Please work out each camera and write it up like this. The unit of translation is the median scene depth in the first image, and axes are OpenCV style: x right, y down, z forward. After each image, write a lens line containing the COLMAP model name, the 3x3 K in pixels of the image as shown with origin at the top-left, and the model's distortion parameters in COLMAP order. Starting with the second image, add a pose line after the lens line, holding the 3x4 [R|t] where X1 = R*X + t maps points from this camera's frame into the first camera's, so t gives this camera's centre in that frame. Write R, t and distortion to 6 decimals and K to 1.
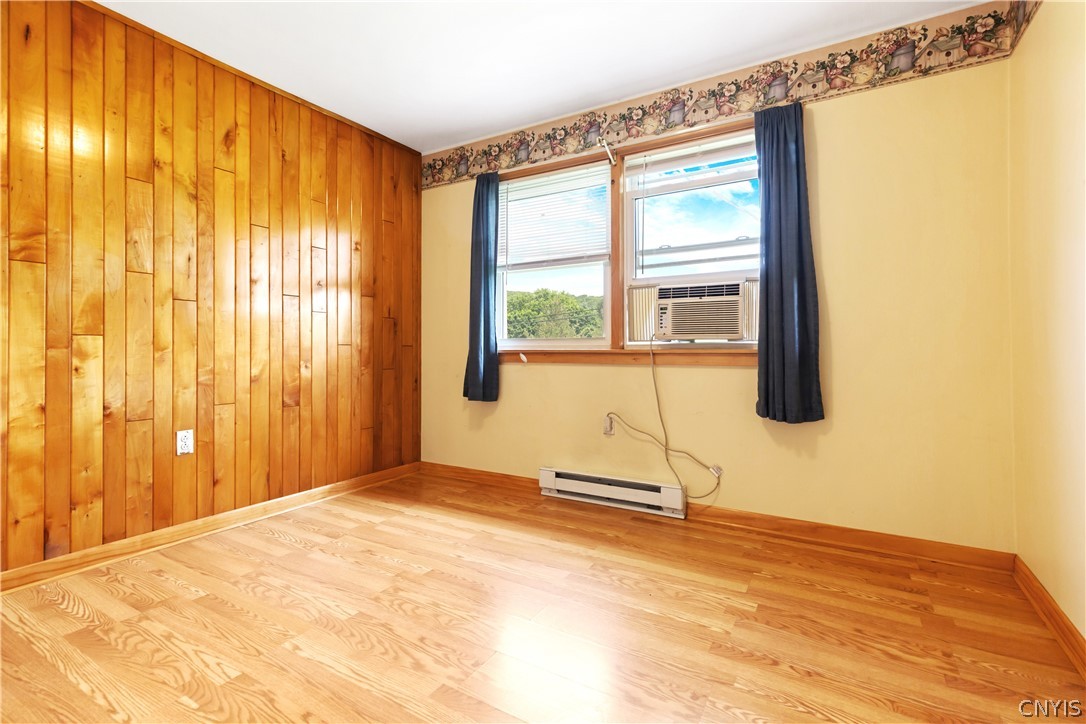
lens RADIAL K [[489.3, 0, 543.1], [0, 489.3, 352.6], [0, 0, 1]] dist [0.004249, -0.000882]
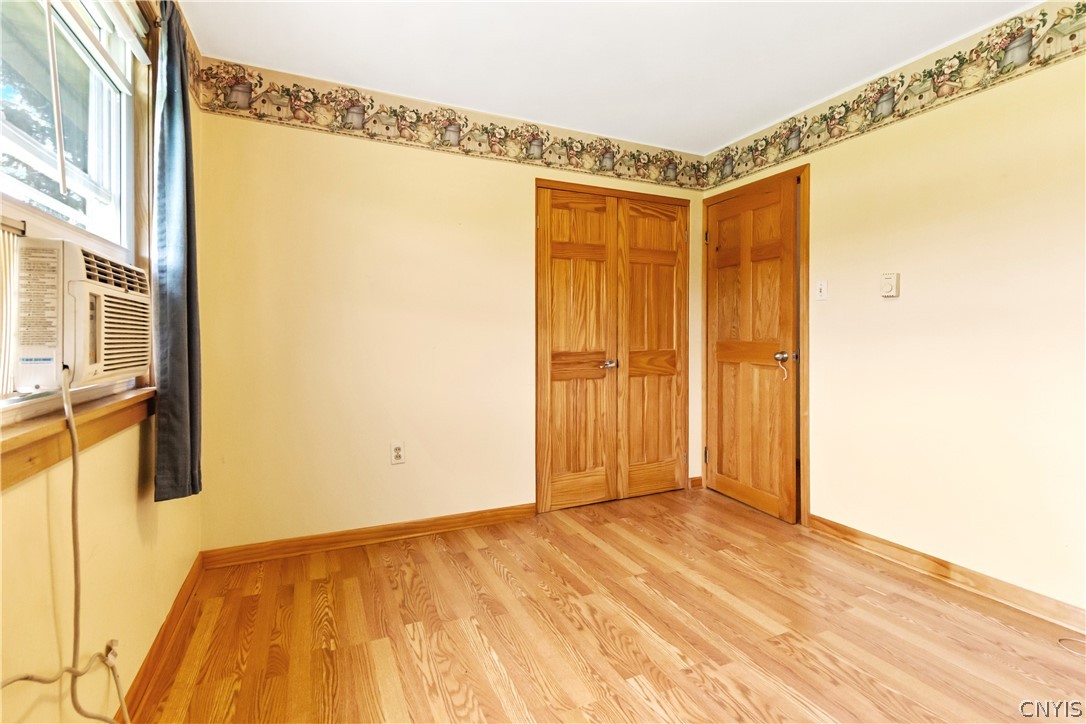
lens RADIAL K [[489.3, 0, 541.1], [0, 489.3, 337.2], [0, 0, 1]] dist [0.004249, -0.000882]
pose [[-0.820521, 0.002634, 0.571610, -0.414821], [0.007782, 0.999948, 0.006563, -0.111913], [-0.571564, 0.009833, -0.820499, 1.738143]]
